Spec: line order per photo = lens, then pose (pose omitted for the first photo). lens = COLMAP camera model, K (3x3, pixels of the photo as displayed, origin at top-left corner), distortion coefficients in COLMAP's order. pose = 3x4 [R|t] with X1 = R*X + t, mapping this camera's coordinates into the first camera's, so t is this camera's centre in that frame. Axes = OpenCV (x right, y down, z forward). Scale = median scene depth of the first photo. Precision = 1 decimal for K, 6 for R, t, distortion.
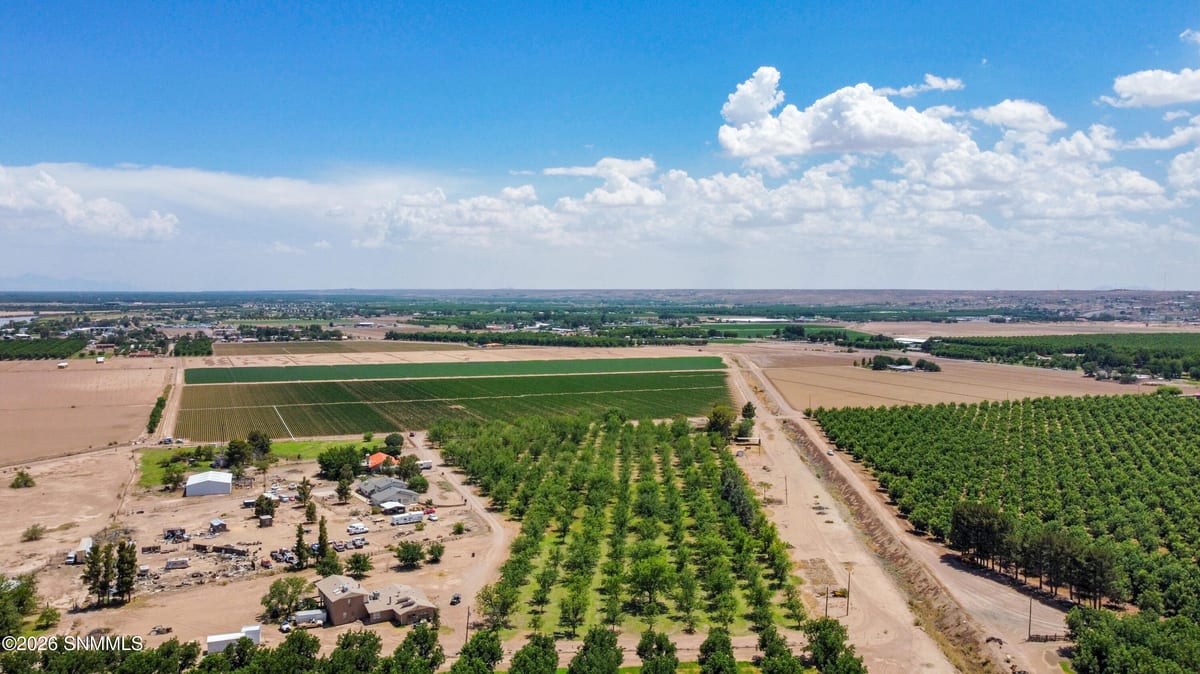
lens RADIAL K [[951.2, 0, 611.1], [0, 951.2, 338.9], [0, 0, 1]] dist [-0.003000, -0.001741]
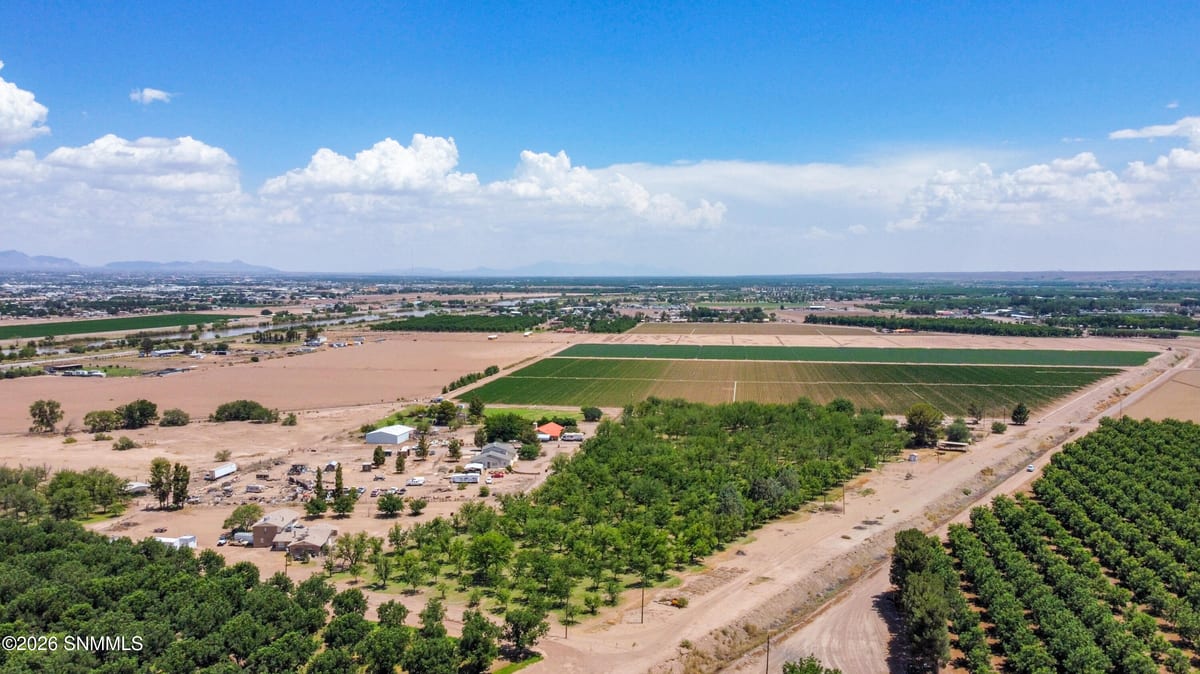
lens RADIAL K [[966.4, 0, 600.0], [0, 966.4, 337.0], [0, 0, 1]] dist [-0.002865, -0.004074]
pose [[0.830640, 0.029710, -0.556016, 0.055049], [-0.021858, 0.999546, 0.020756, -0.000271], [0.556380, -0.005087, 0.830912, 0.015465]]
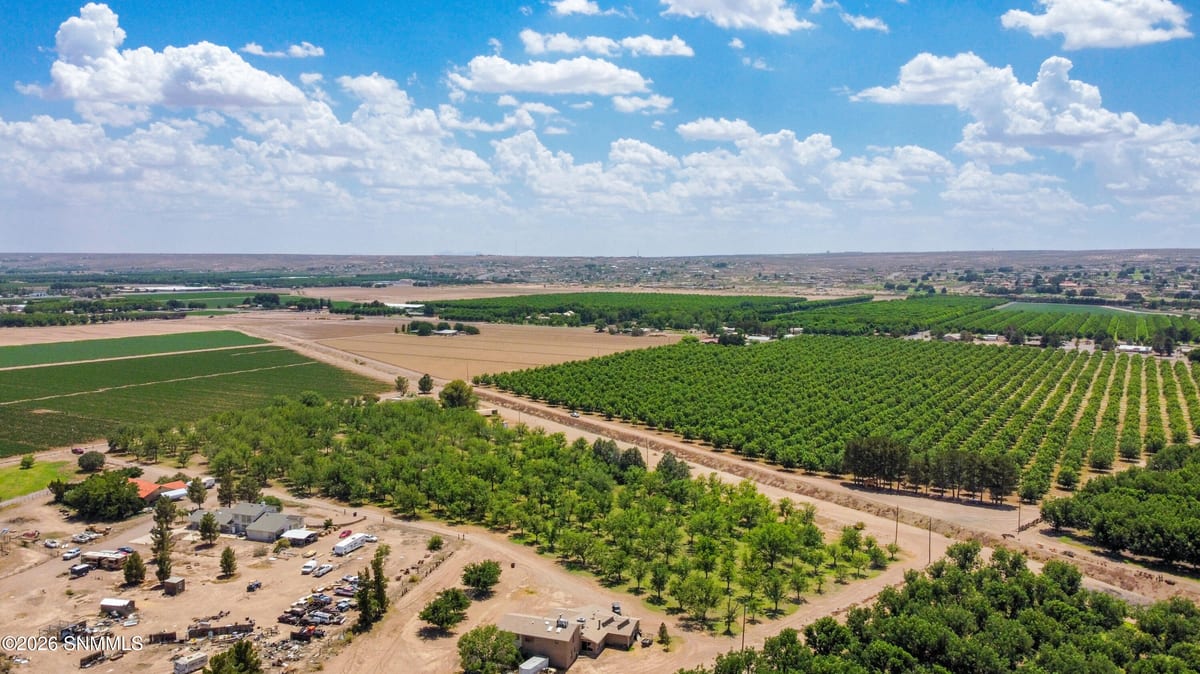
lens RADIAL K [[951.2, 0, 611.1], [0, 951.2, 338.9], [0, 0, 1]] dist [-0.003000, -0.001741]
pose [[0.768802, -0.053430, 0.637251, -0.056908], [0.029470, 0.998405, 0.048157, -0.001806], [-0.638807, -0.018243, 0.769150, 0.025199]]
